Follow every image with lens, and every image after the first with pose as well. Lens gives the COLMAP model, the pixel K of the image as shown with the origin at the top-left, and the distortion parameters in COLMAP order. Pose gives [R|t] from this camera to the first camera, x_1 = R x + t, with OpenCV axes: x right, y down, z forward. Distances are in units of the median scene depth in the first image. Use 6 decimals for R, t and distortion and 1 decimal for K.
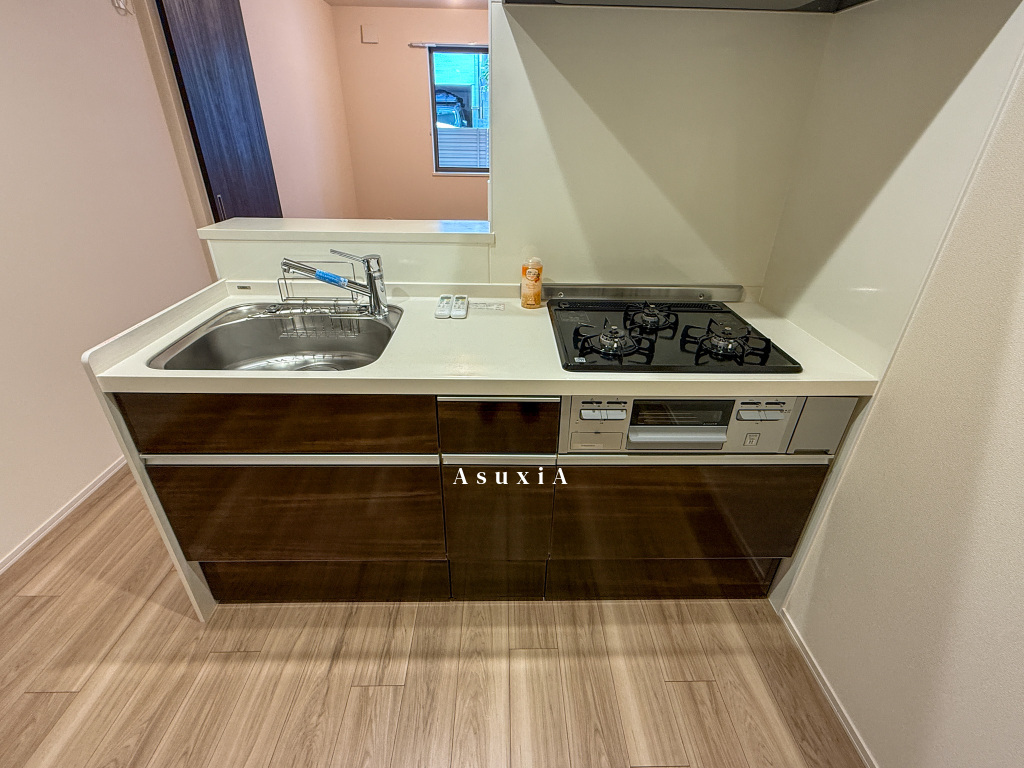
lens RADIAL K [[461.6, 0, 508.6], [0, 461.6, 380.3], [0, 0, 1]] dist [-0.000400, -0.000859]
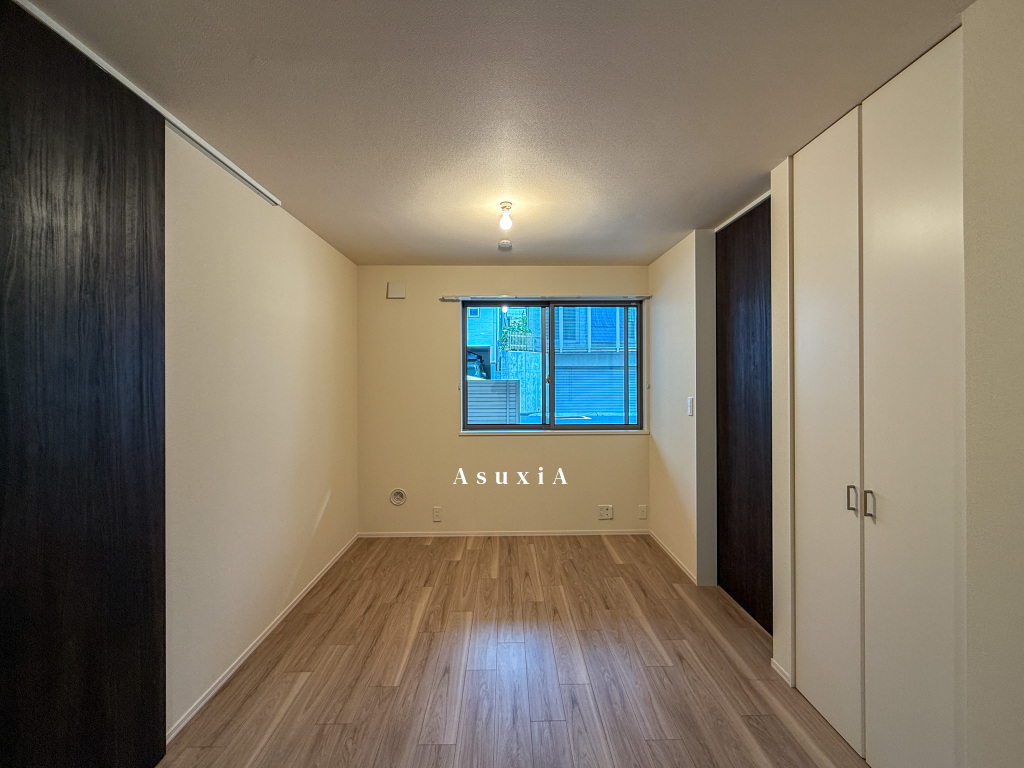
lens RADIAL K [[408.7, 0, 526.2], [0, 408.7, 381.4], [0, 0, 1]] dist [-0.001796, 0.000316]
pose [[0.999166, -0.024076, 0.032973, -0.285061], [0.036754, 0.882070, -0.469682, -0.759069], [-0.017777, 0.470502, 0.882220, 1.341067]]
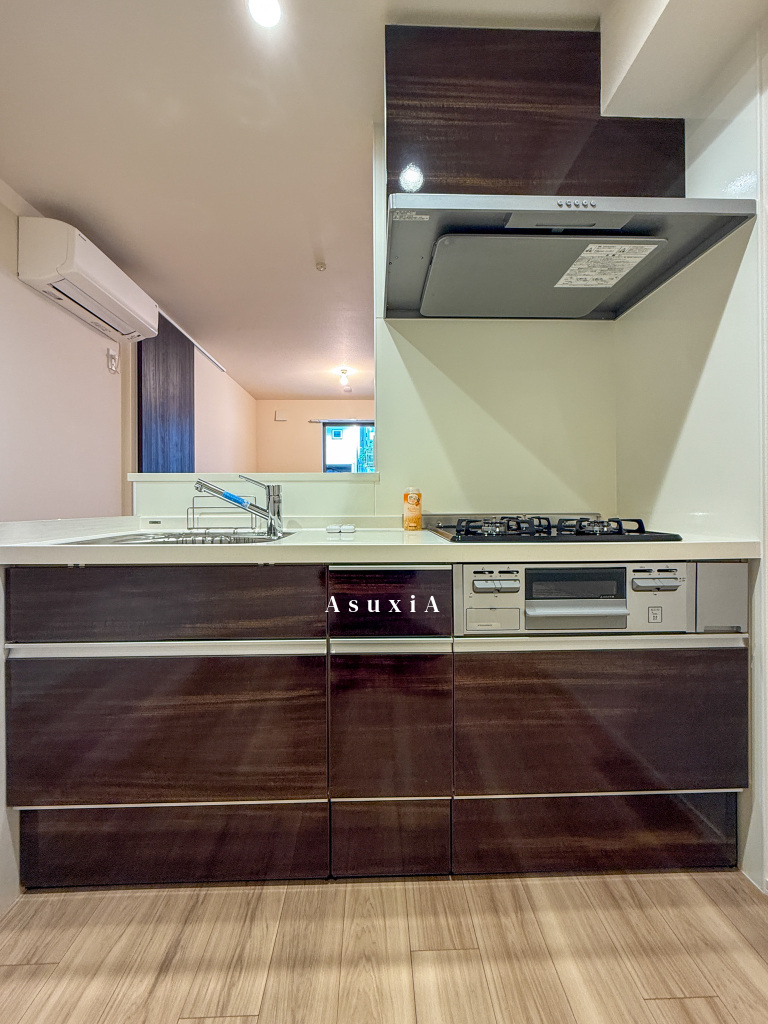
lens RADIAL K [[408.7, 0, 381.1], [0, 408.7, 507.8], [0, 0, 1]] dist [-0.001796, 0.000316]
pose [[0.999814, -0.018604, 0.005003, -0.034290], [0.018799, 0.885369, -0.464509, 0.266857], [0.004213, 0.464517, 0.885554, 0.123675]]
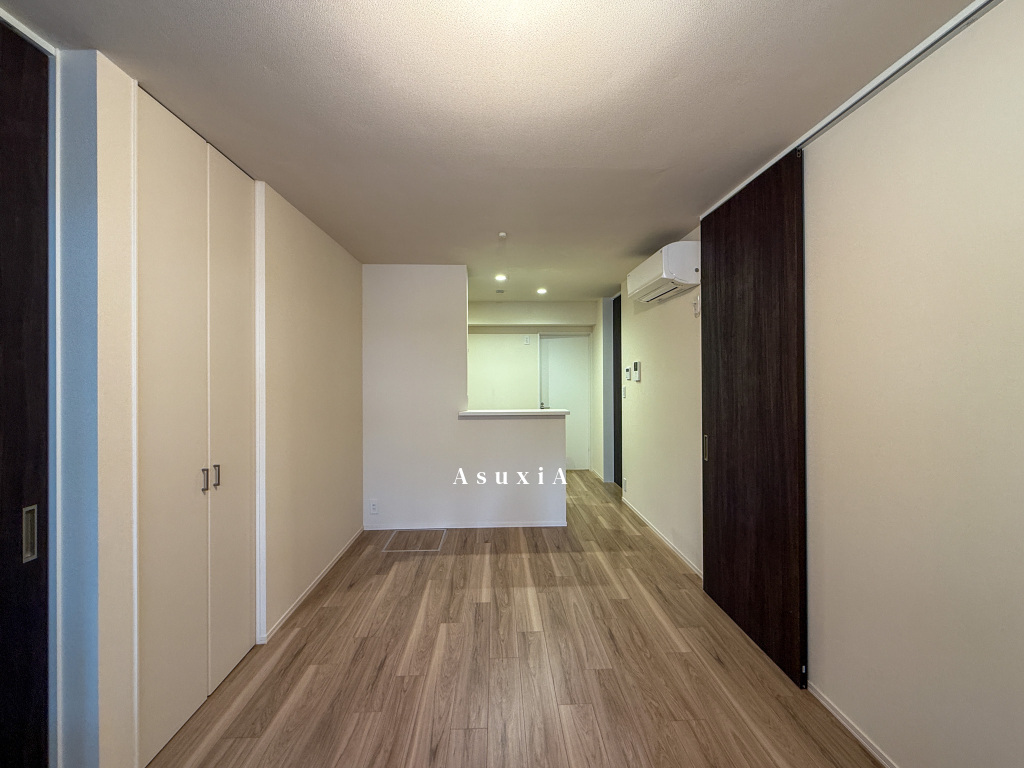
lens RADIAL K [[408.7, 0, 510.1], [0, 408.7, 378.2], [0, 0, 1]] dist [-0.001796, 0.000316]
pose [[-0.999749, -0.016099, -0.015564, -0.286288], [-0.021571, 0.878911, 0.476498, -1.908899], [0.006009, 0.476714, -0.879038, 3.505813]]
